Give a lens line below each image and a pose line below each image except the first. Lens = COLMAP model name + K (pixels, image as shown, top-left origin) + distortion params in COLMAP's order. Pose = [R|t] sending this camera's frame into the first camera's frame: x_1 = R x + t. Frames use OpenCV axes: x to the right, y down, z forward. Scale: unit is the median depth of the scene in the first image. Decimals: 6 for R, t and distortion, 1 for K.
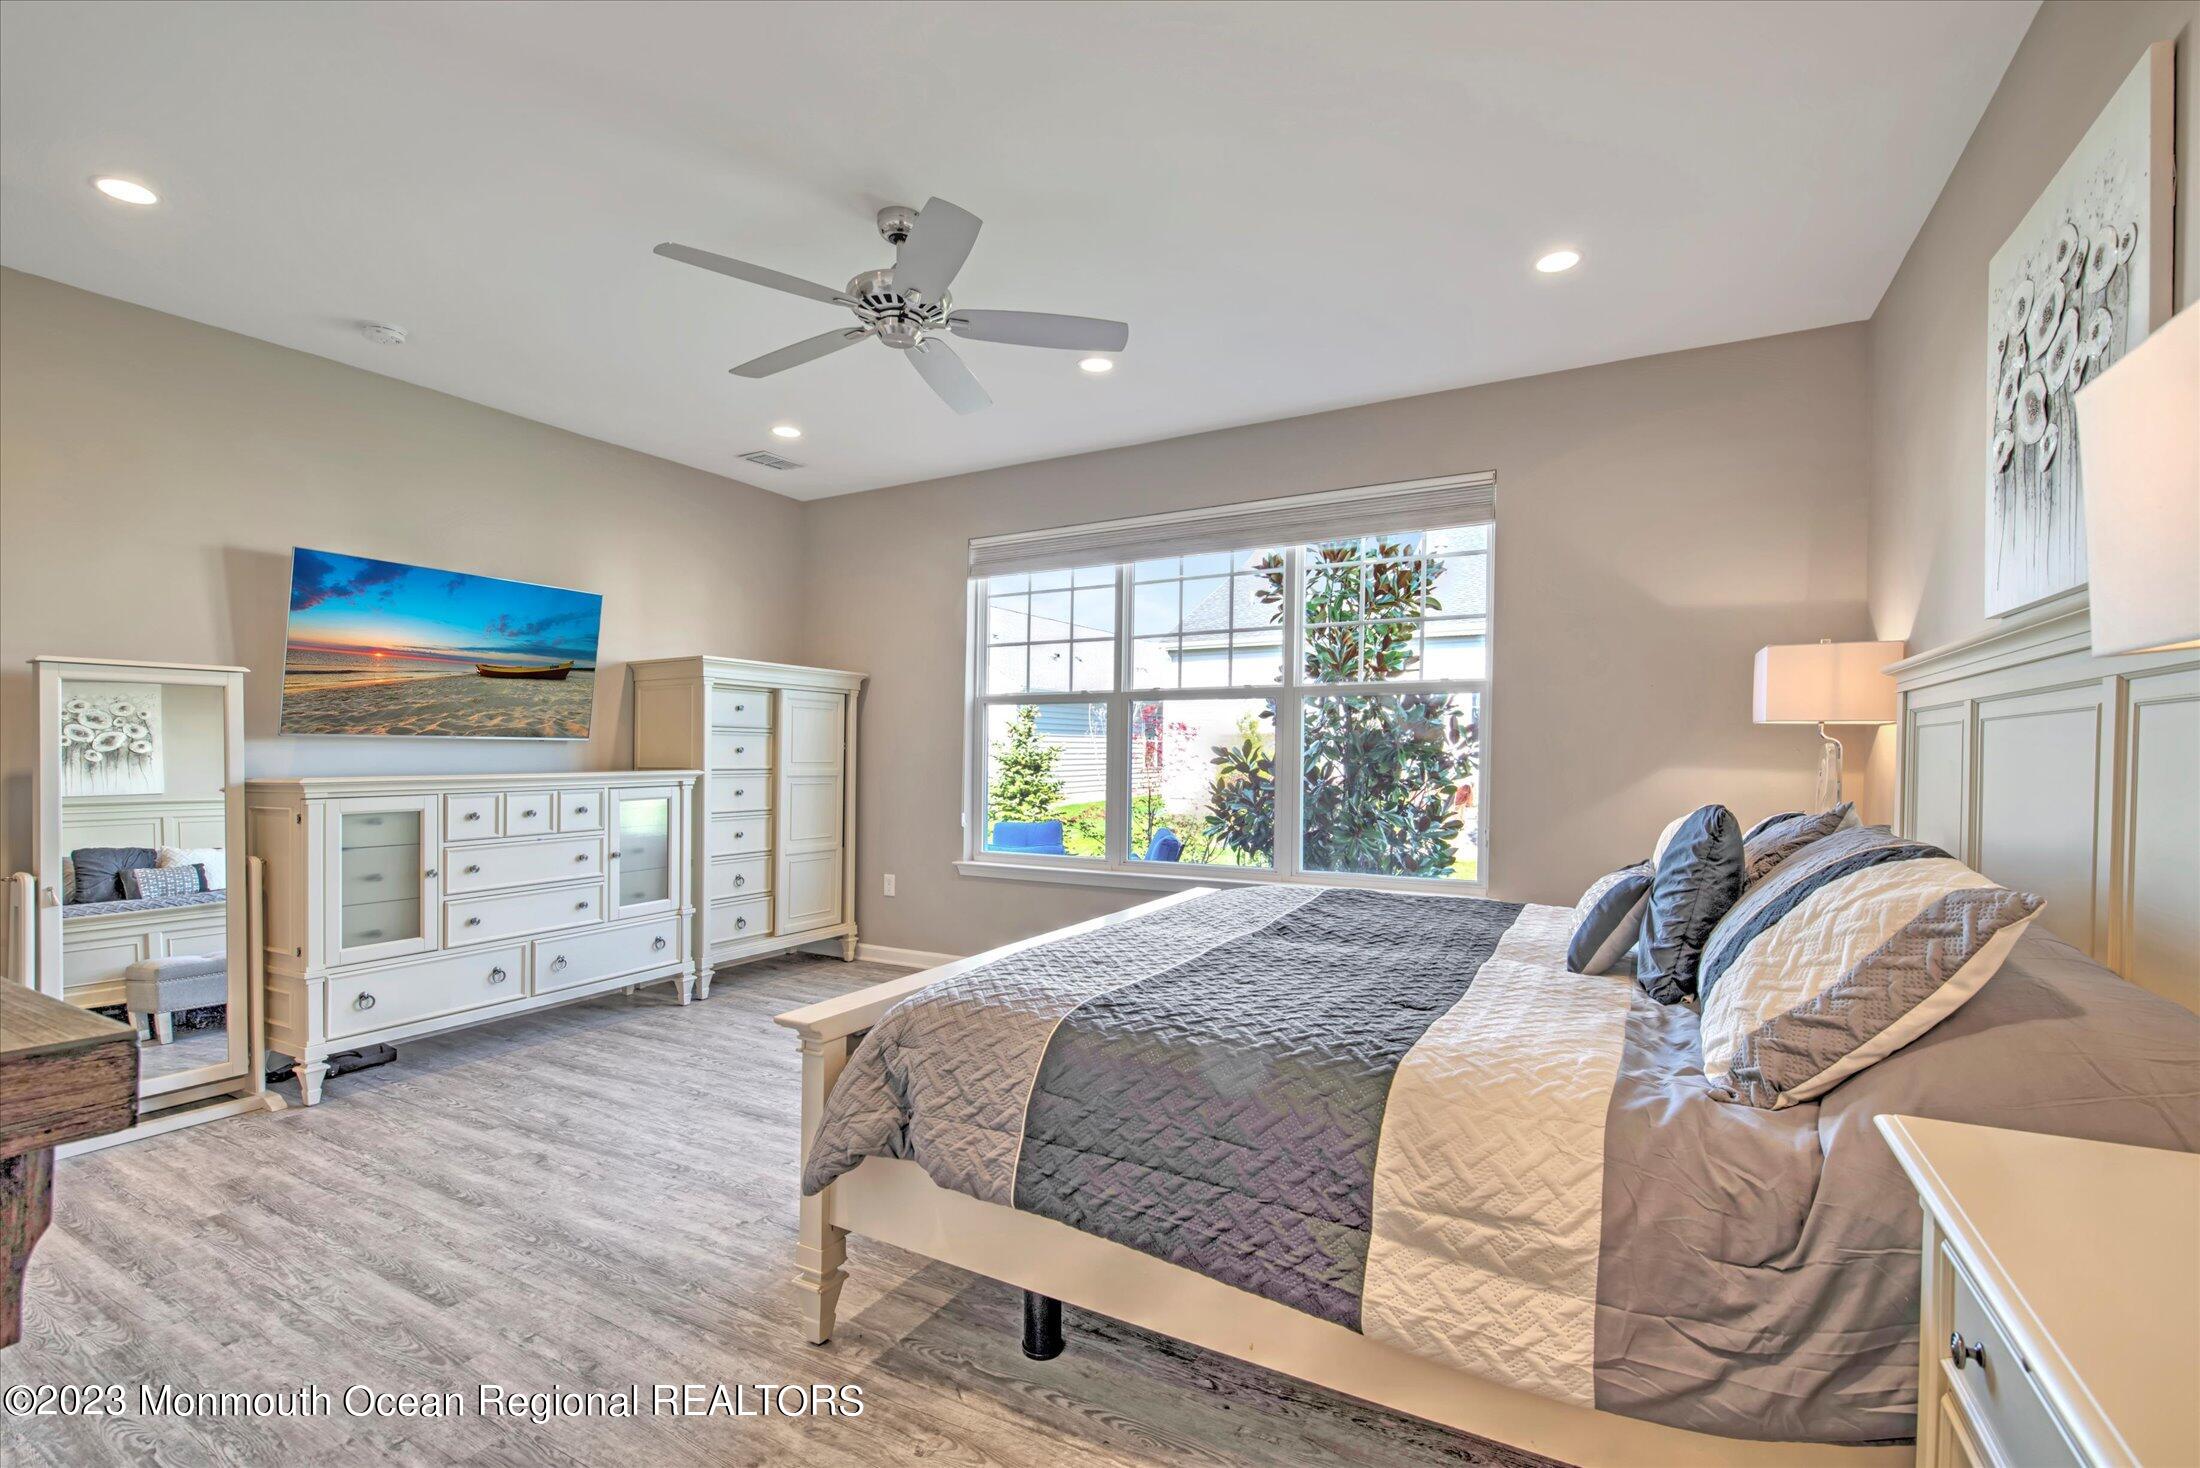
lens RADIAL K [[985.3, 0, 1098.0], [0, 985.3, 739.1], [0, 0, 1]] dist [-0.010979, 0.000072]
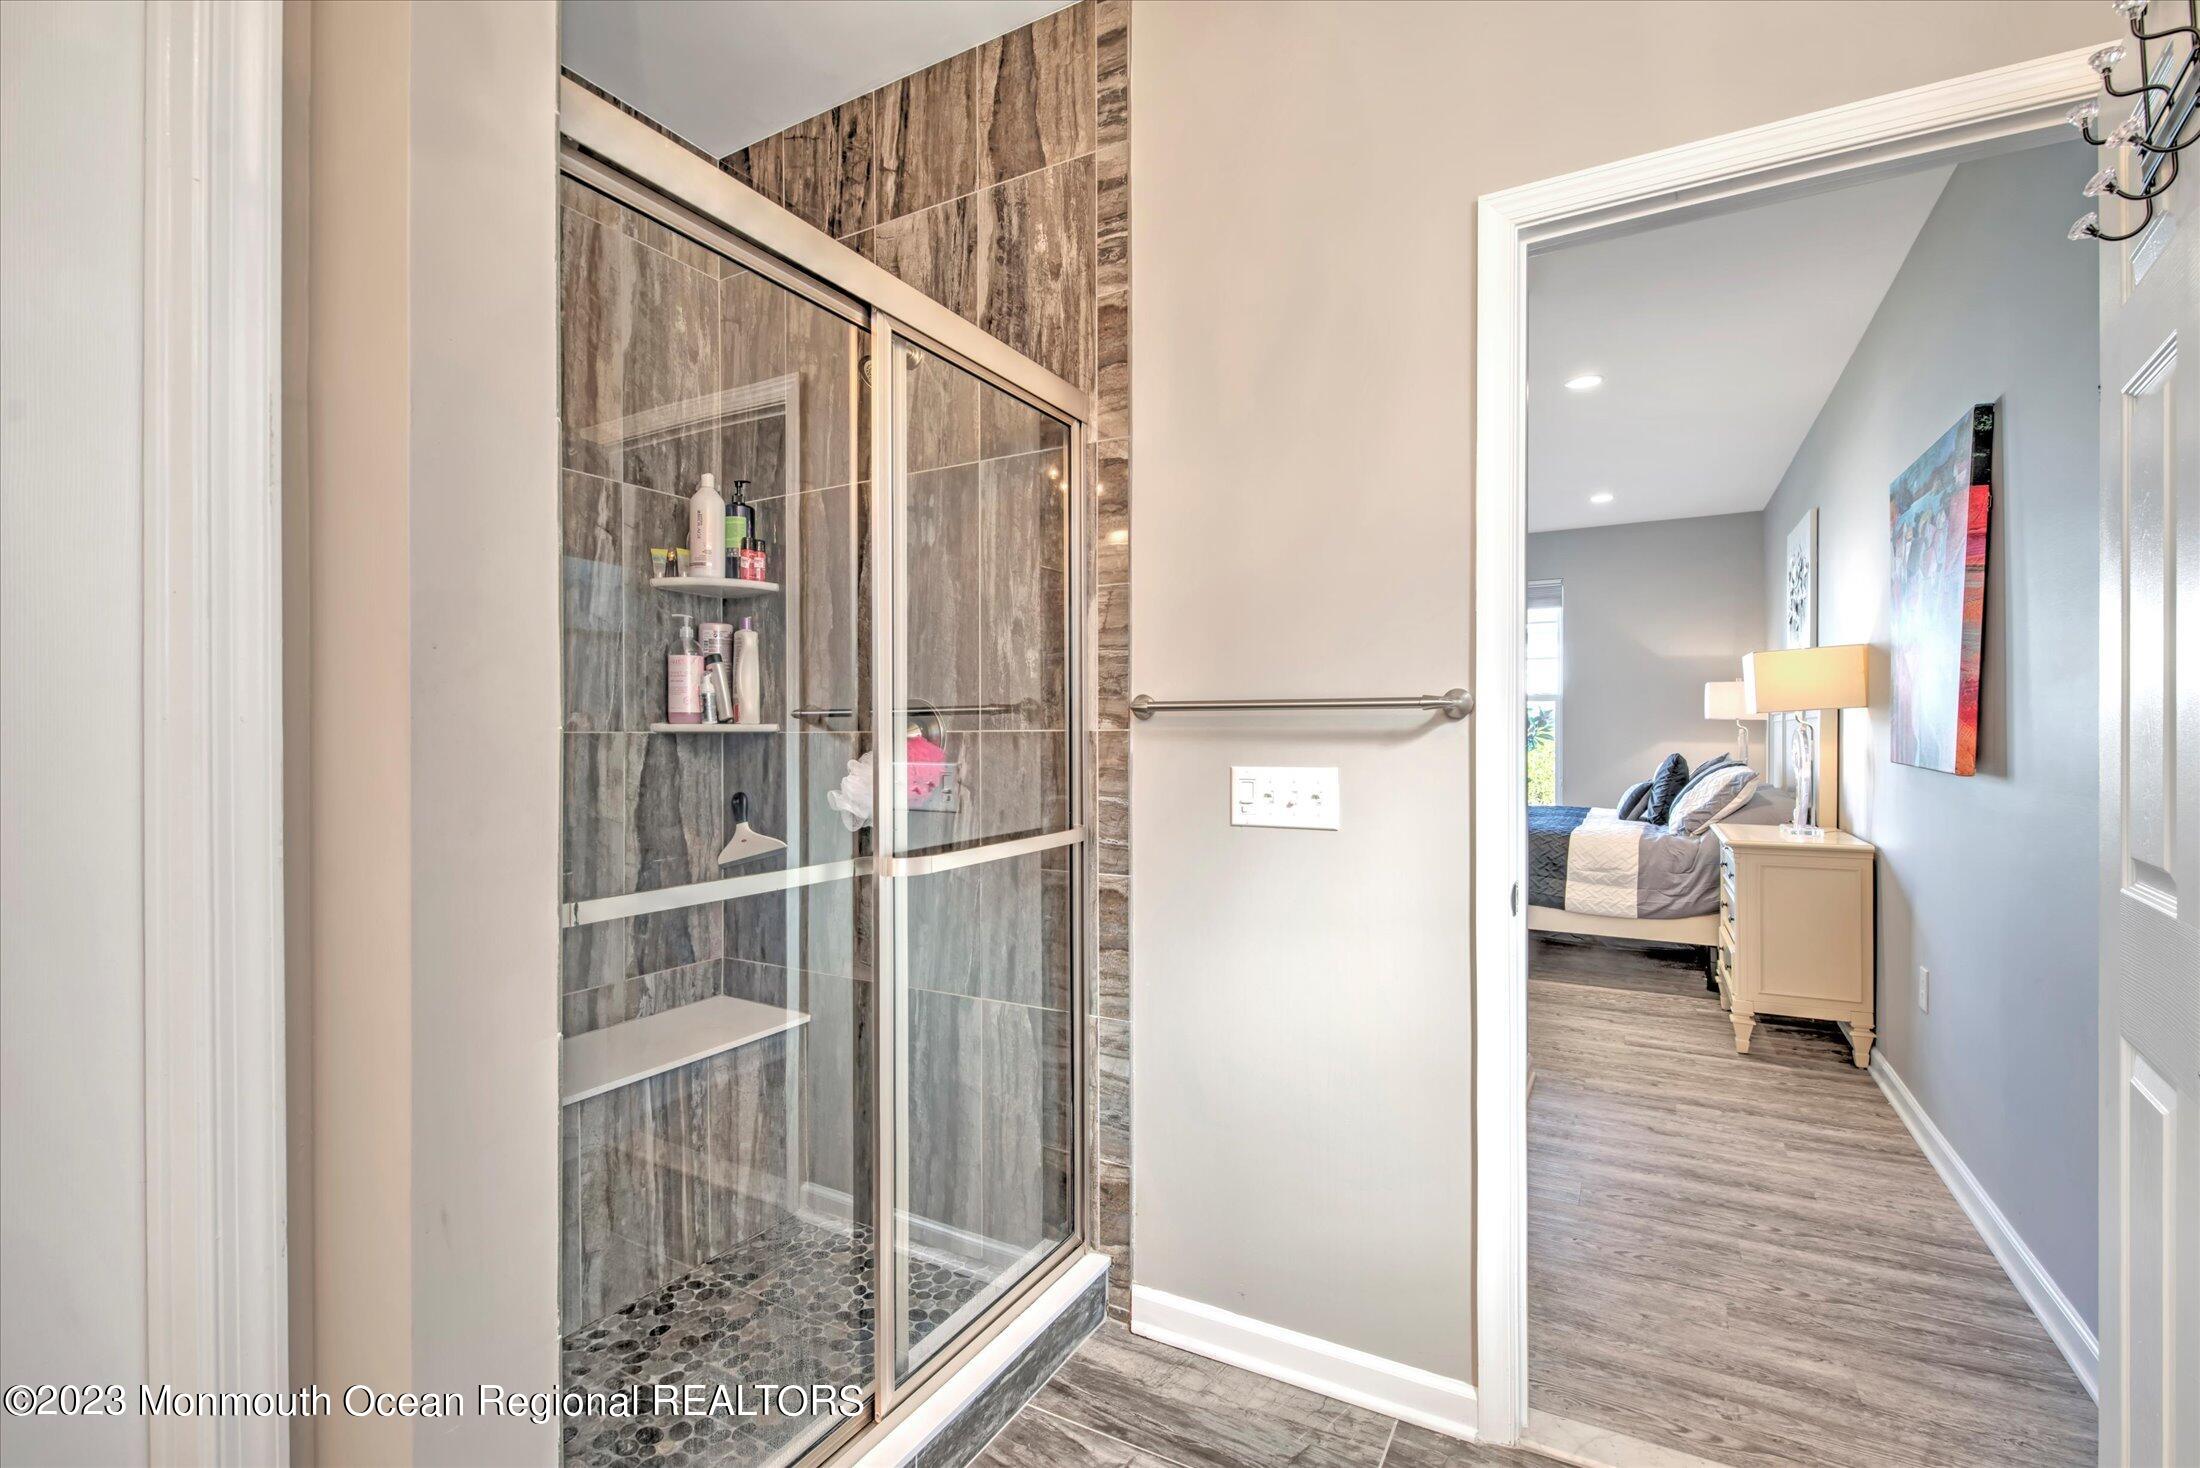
lens RADIAL K [[943.9, 0, 1097.0], [0, 943.9, 728.1], [0, 0, 1]] dist [-0.001780, -0.011664]
pose [[0.999879, -0.004039, -0.015027, -0.831343], [0.004100, 0.999984, 0.004016, -0.016503], [0.015010, -0.004077, 0.999879, -1.453664]]
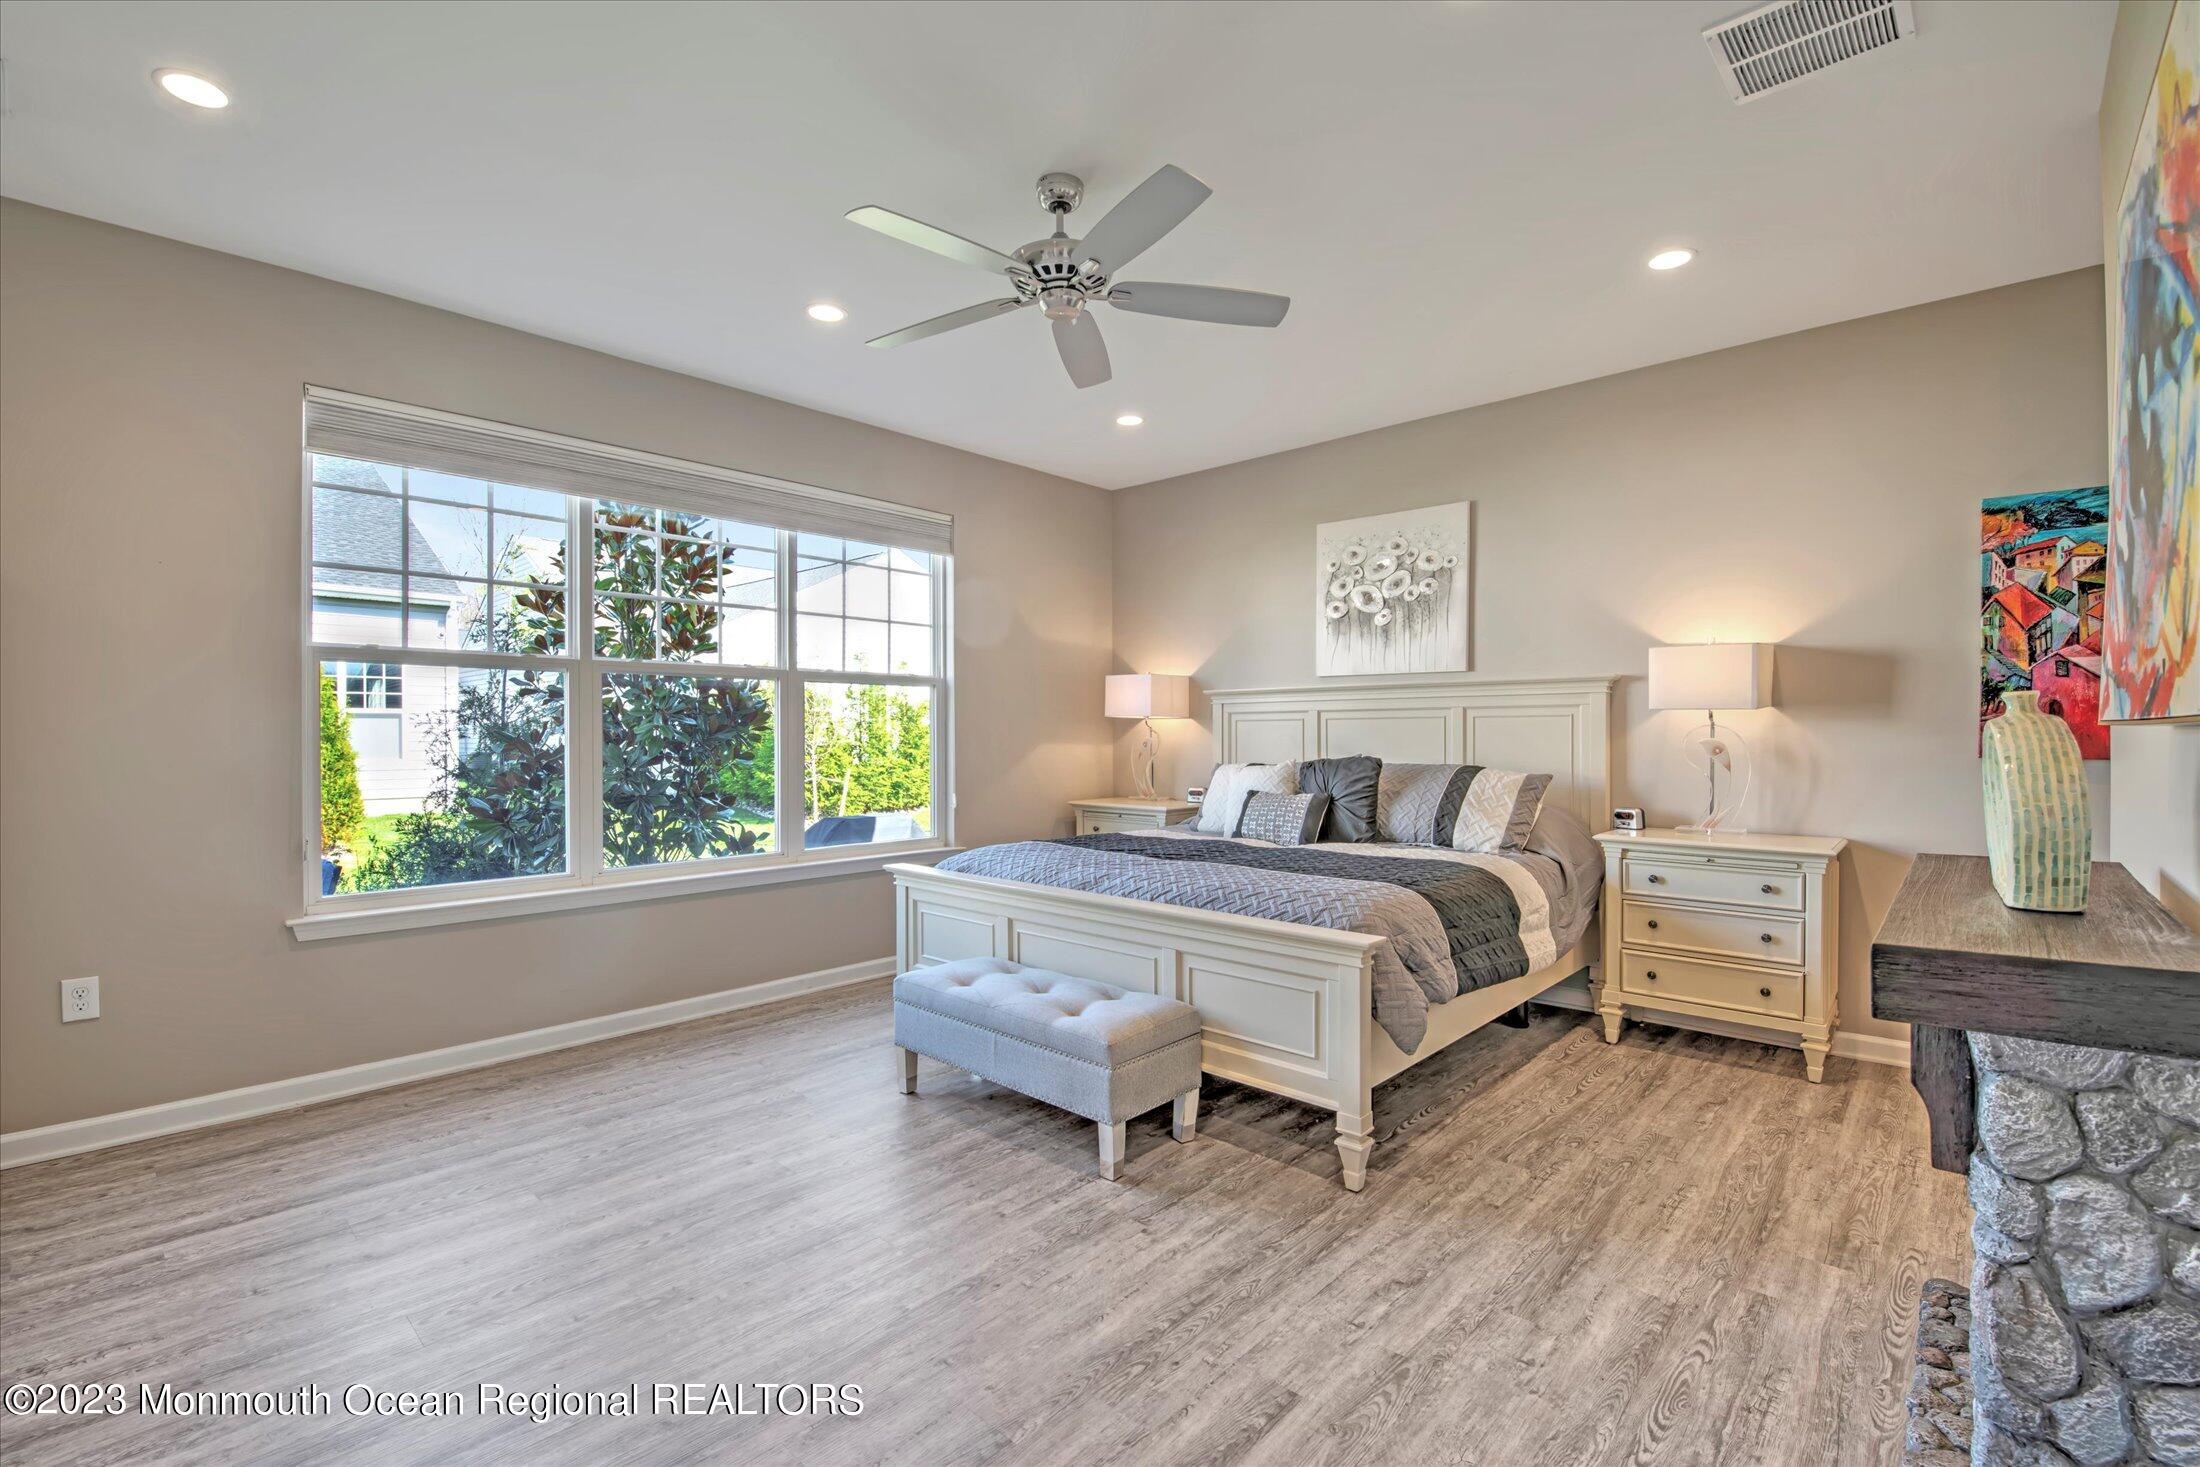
lens RADIAL K [[965.3, 0, 1100.0], [0, 965.3, 733.5], [0, 0, 1]] dist [-0.002734, -0.009175]
pose [[0.234290, -0.002447, 0.972164, -1.477829], [-0.006262, 0.999972, 0.004026, 0.009453], [-0.972147, -0.007031, 0.234268, 0.957463]]
